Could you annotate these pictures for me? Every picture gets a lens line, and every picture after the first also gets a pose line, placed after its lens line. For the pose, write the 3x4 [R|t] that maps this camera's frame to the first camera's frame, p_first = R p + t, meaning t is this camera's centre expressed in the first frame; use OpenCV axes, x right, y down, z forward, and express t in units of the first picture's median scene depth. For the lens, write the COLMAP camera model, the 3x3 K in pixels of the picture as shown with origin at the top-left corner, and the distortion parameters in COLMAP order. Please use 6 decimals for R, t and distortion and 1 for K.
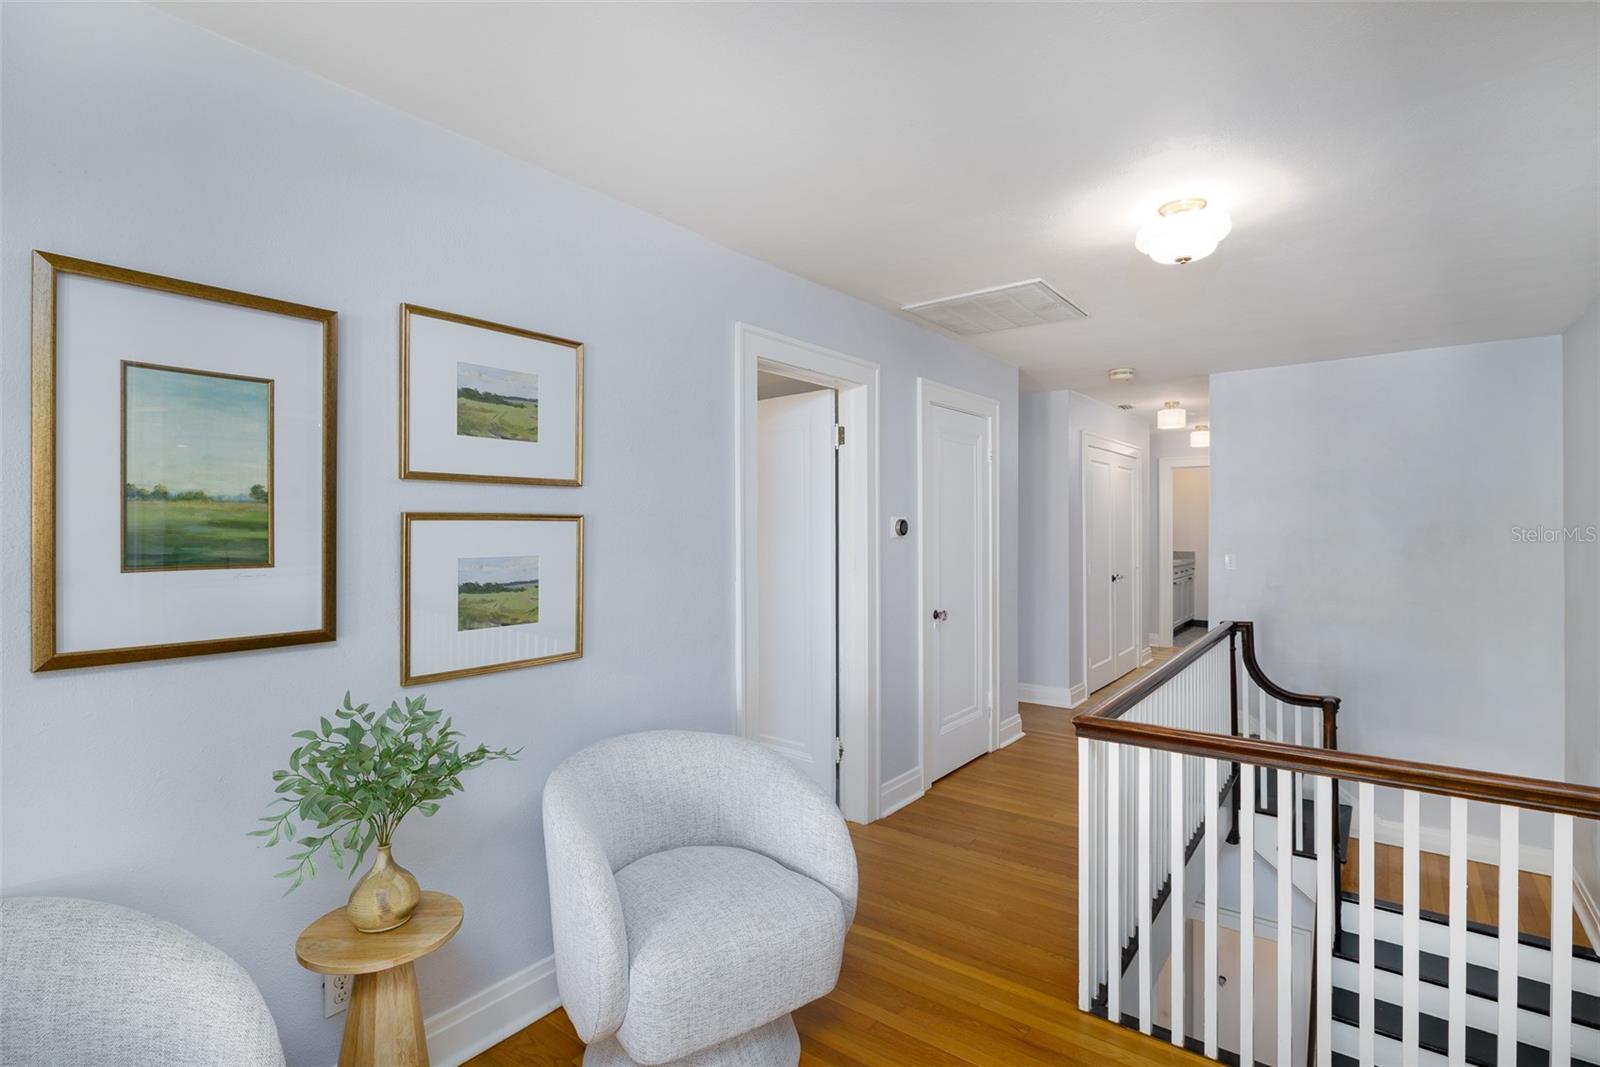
lens RADIAL K [[771.4, 0, 802.3], [0, 771.4, 529.7], [0, 0, 1]] dist [0.002004, 0.001053]
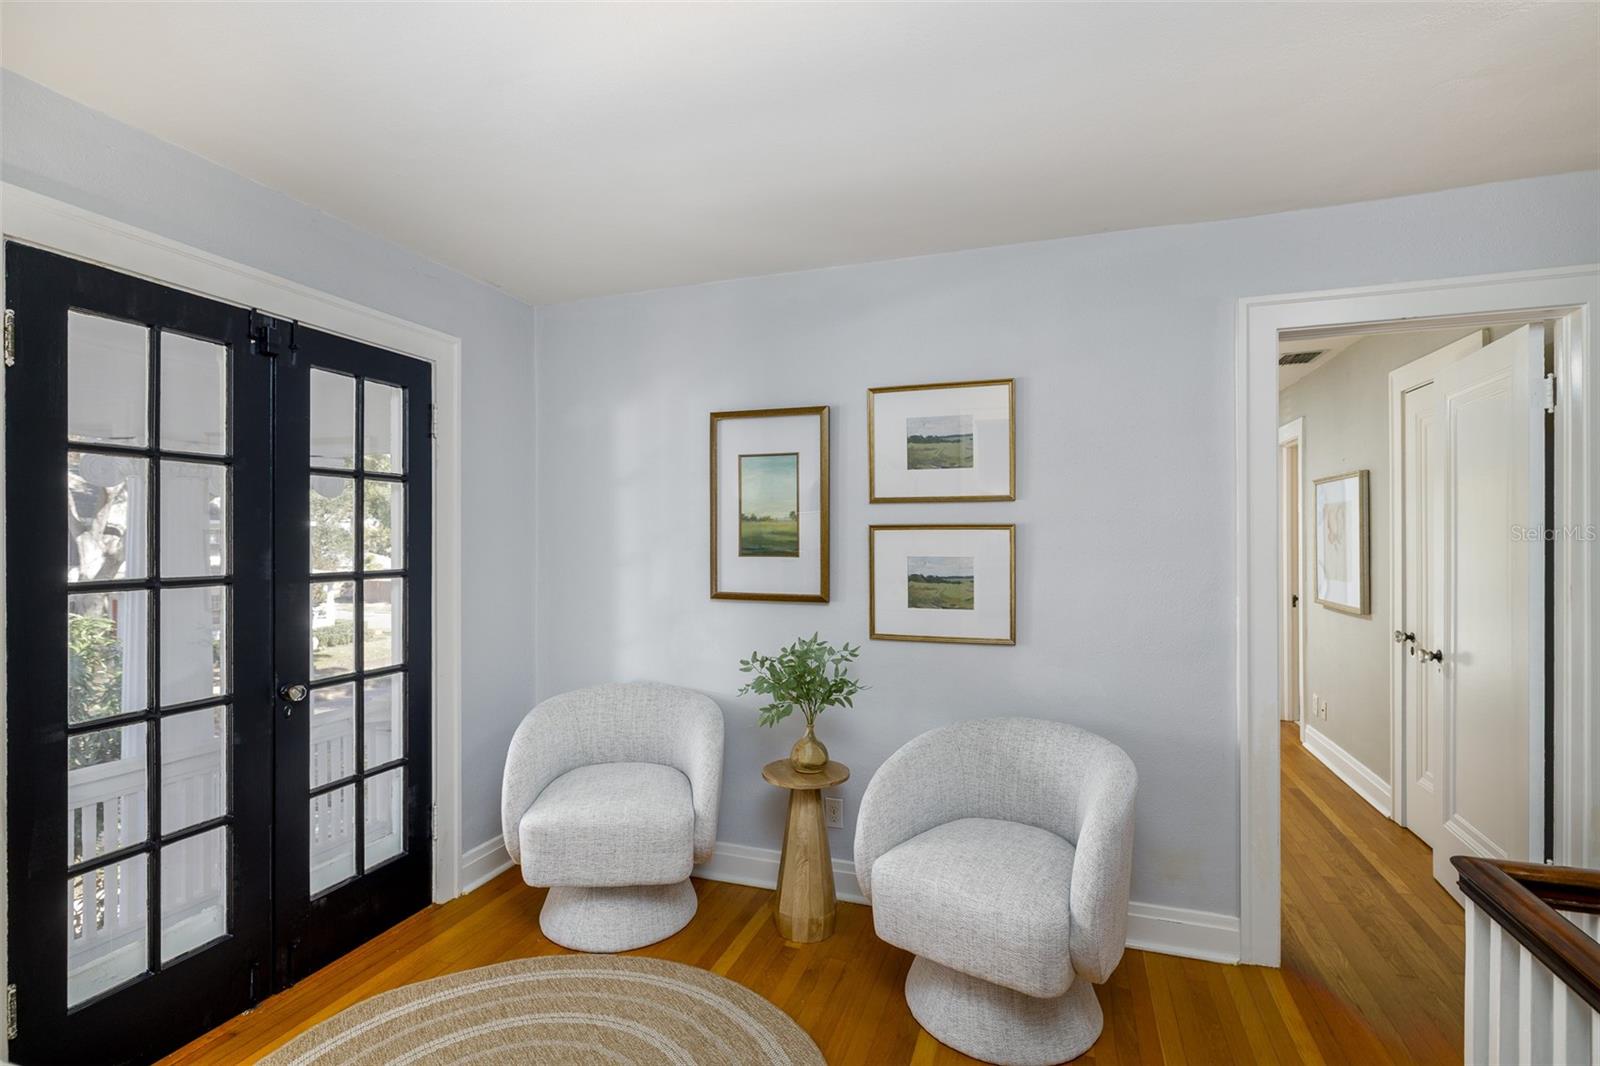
lens RADIAL K [[771.4, 0, 795.4], [0, 771.4, 534.6], [0, 0, 1]] dist [0.002004, 0.001053]
pose [[0.318114, 0.004088, -0.948044, 0.878604], [-0.000047, 0.999991, 0.004297, -0.010021], [0.948053, -0.001323, 0.318111, 0.371526]]
